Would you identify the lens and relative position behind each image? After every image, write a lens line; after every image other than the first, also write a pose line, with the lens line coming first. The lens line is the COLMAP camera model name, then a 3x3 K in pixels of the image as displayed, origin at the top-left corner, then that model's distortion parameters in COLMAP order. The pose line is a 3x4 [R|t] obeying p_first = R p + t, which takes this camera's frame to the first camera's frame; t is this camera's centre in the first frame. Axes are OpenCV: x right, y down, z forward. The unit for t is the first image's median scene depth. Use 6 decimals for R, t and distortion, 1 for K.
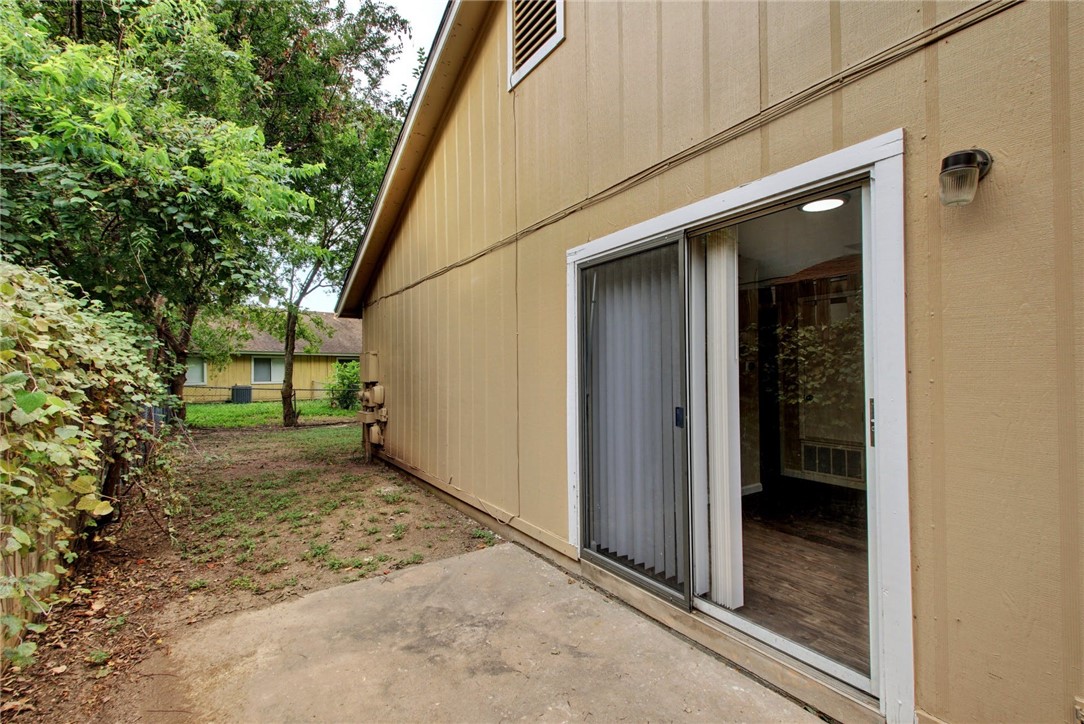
lens RADIAL K [[475.3, 0, 549.7], [0, 475.3, 364.1], [0, 0, 1]] dist [0.022829, -0.012323]
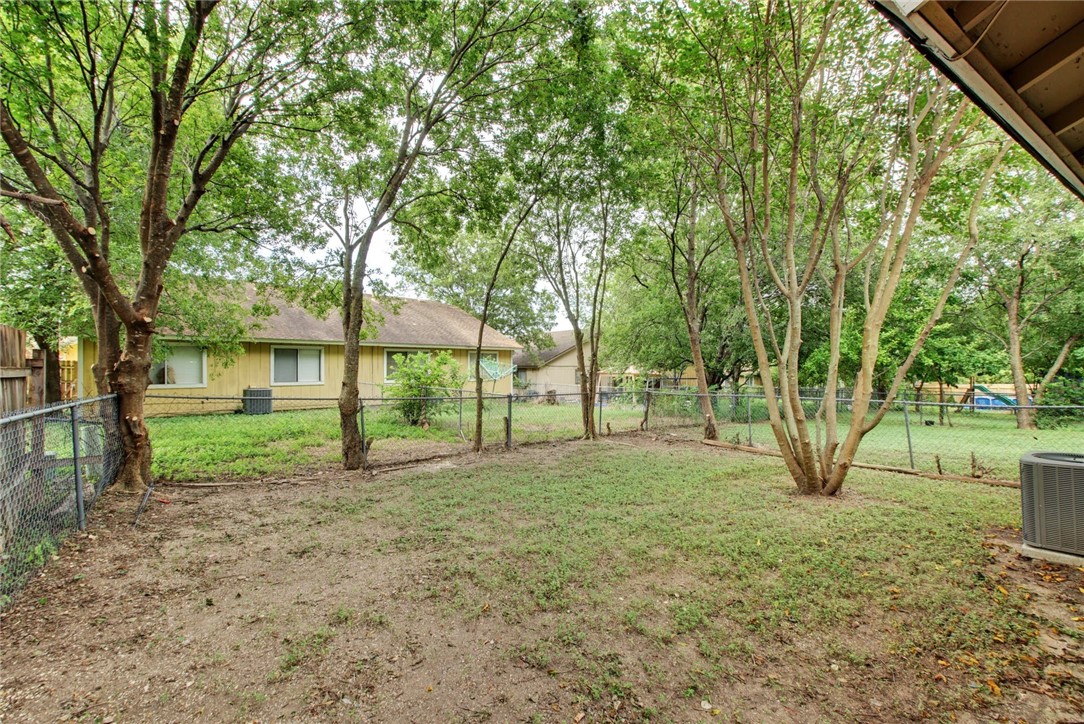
lens RADIAL K [[475.3, 0, 549.2], [0, 475.3, 363.6], [0, 0, 1]] dist [0.022829, -0.012323]
pose [[0.999950, -0.001274, -0.009959, -1.481804], [0.001296, 0.999997, 0.002205, 0.056387], [0.009956, -0.002218, 0.999948, 2.162595]]
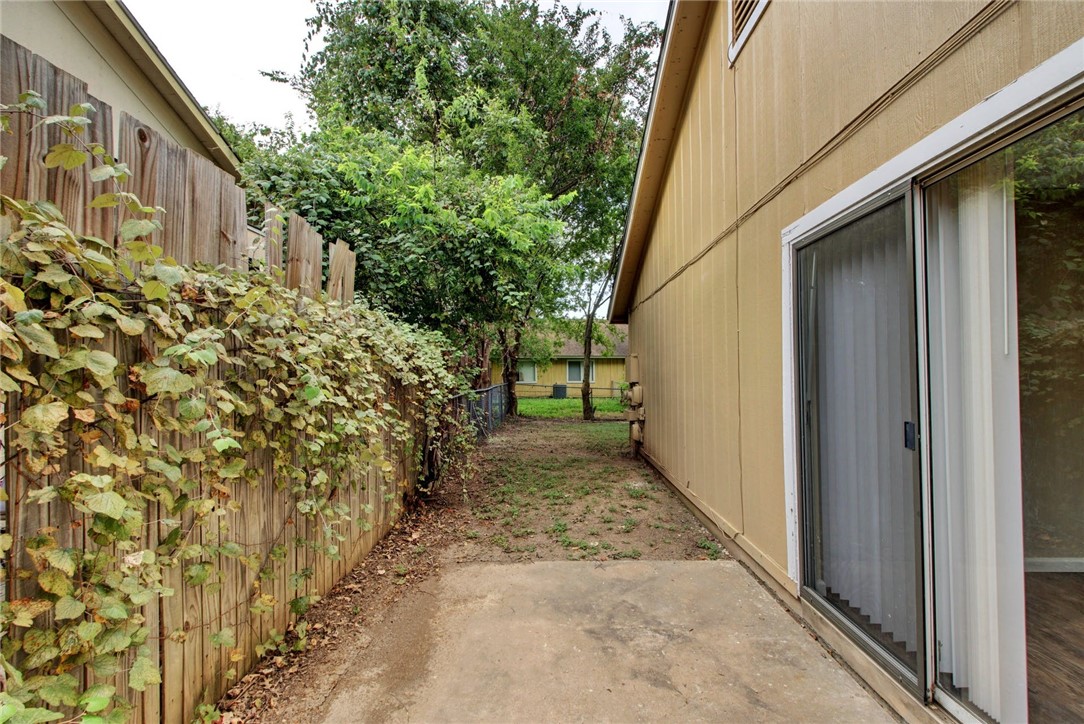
lens RADIAL K [[470.9, 0, 546.9], [0, 470.9, 363.7], [0, 0, 1]] dist [0.025693, -0.002711]
pose [[0.814560, -0.012586, -0.579943, 0.163297], [0.010935, 0.999920, -0.006341, 0.000018], [0.579976, -0.001177, 0.814633, 0.053771]]
